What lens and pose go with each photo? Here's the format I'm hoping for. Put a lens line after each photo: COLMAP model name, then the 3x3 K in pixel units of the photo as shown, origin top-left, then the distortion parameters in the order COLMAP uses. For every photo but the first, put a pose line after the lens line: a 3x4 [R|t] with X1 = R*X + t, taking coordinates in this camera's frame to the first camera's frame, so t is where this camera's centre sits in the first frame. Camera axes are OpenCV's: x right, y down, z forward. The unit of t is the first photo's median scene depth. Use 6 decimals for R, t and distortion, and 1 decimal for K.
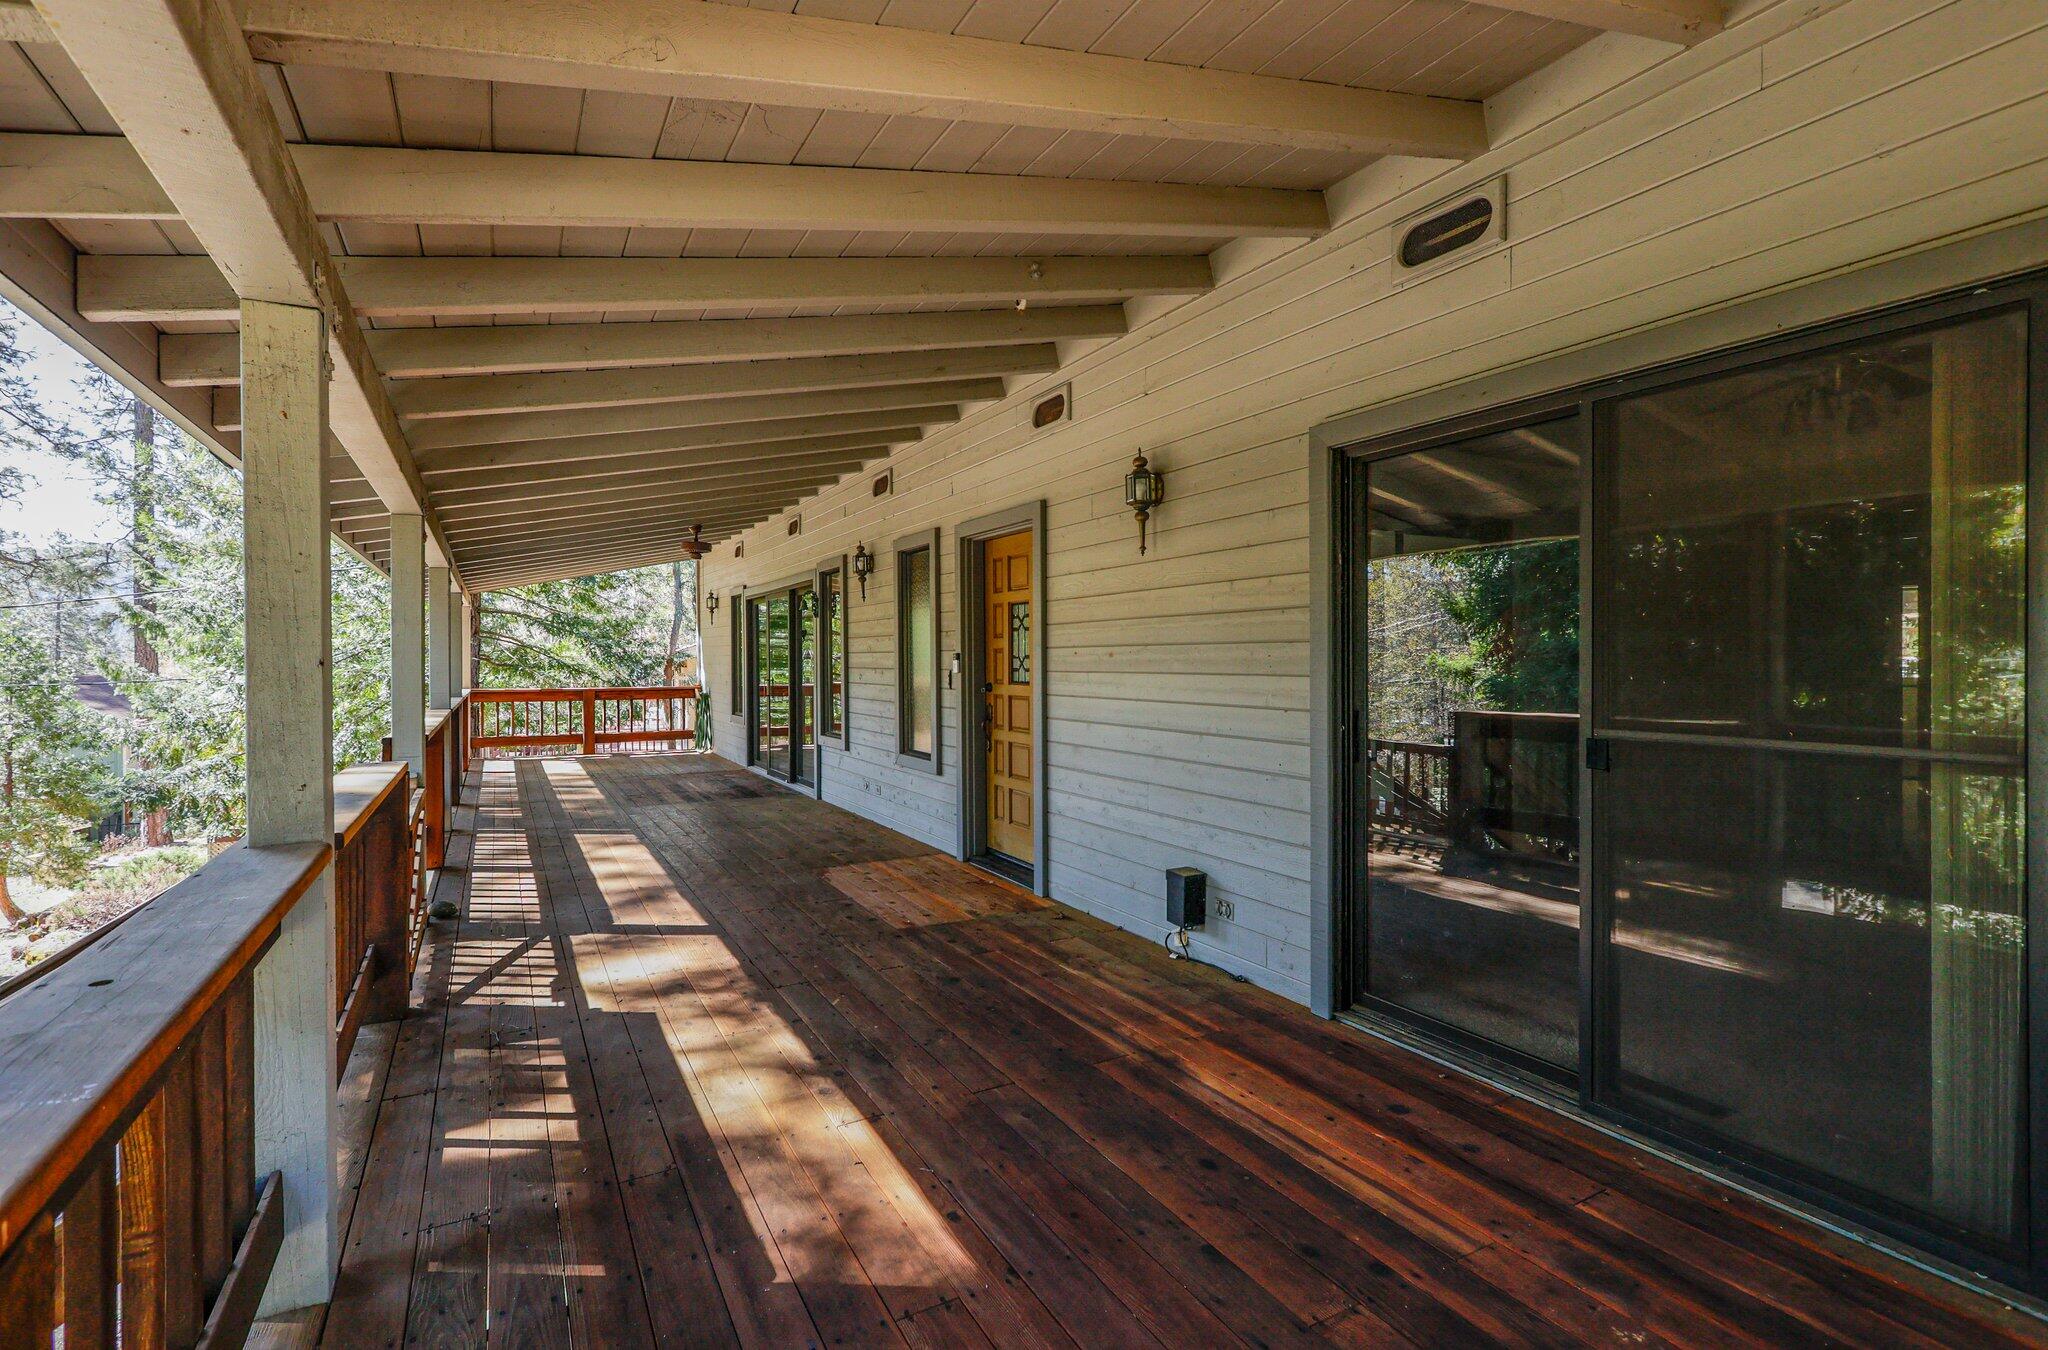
lens RADIAL K [[949.9, 0, 1028.7], [0, 949.9, 679.7], [0, 0, 1]] dist [0.001978, 0.000460]
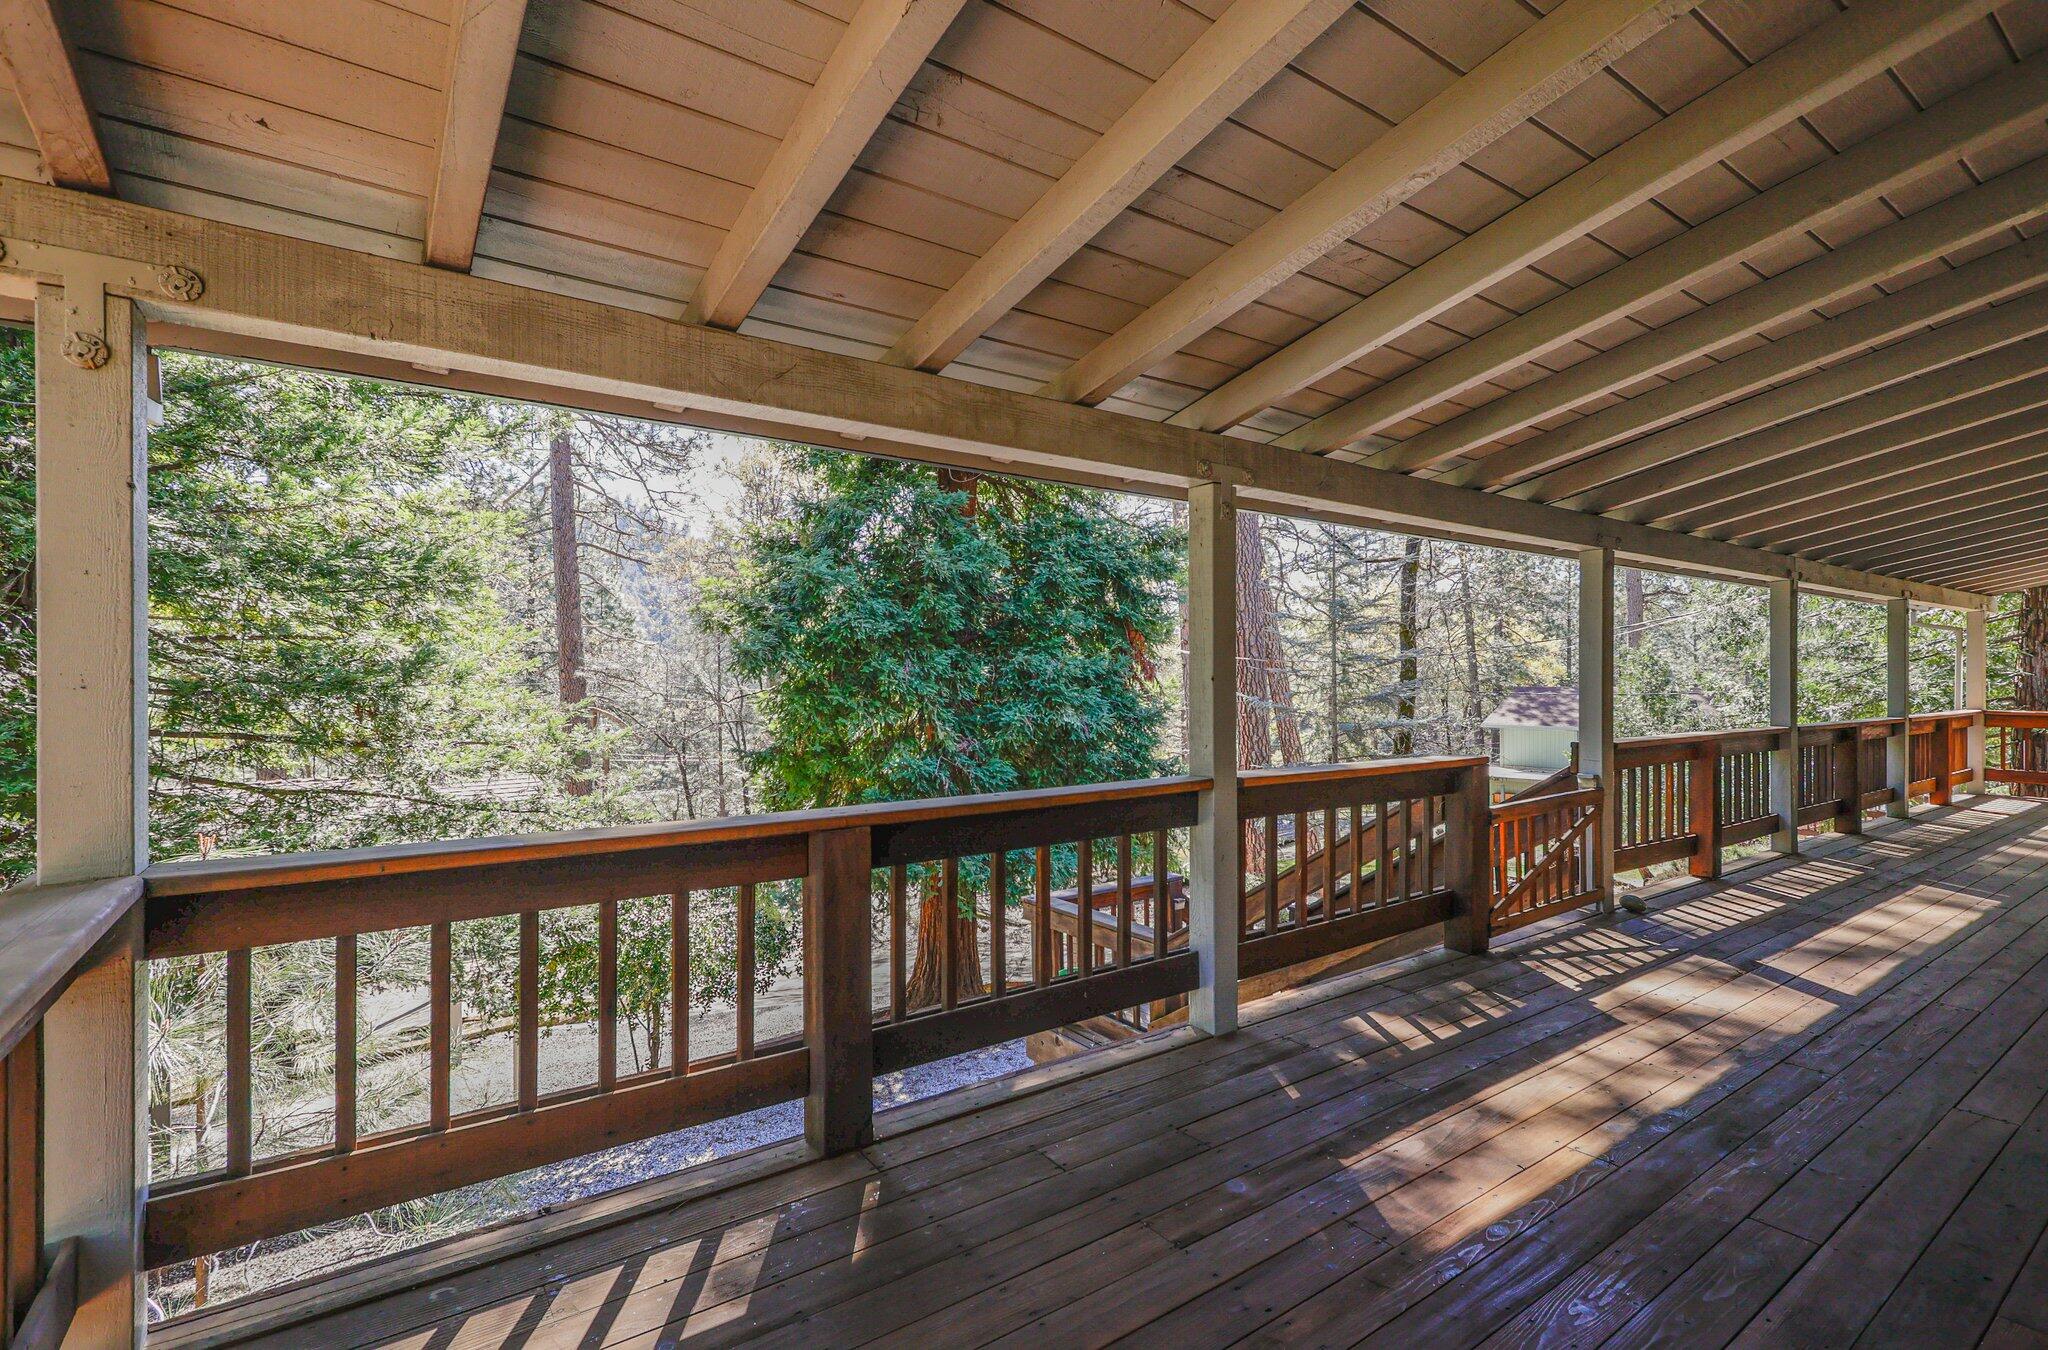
lens RADIAL K [[949.9, 0, 1028.7], [0, 949.9, 679.7], [0, 0, 1]] dist [0.001978, 0.000460]
pose [[0.110015, 0.003466, -0.993924, 0.594444], [-0.024419, 0.999702, 0.000784, -0.001832], [0.993630, 0.024184, 0.110067, 0.270528]]
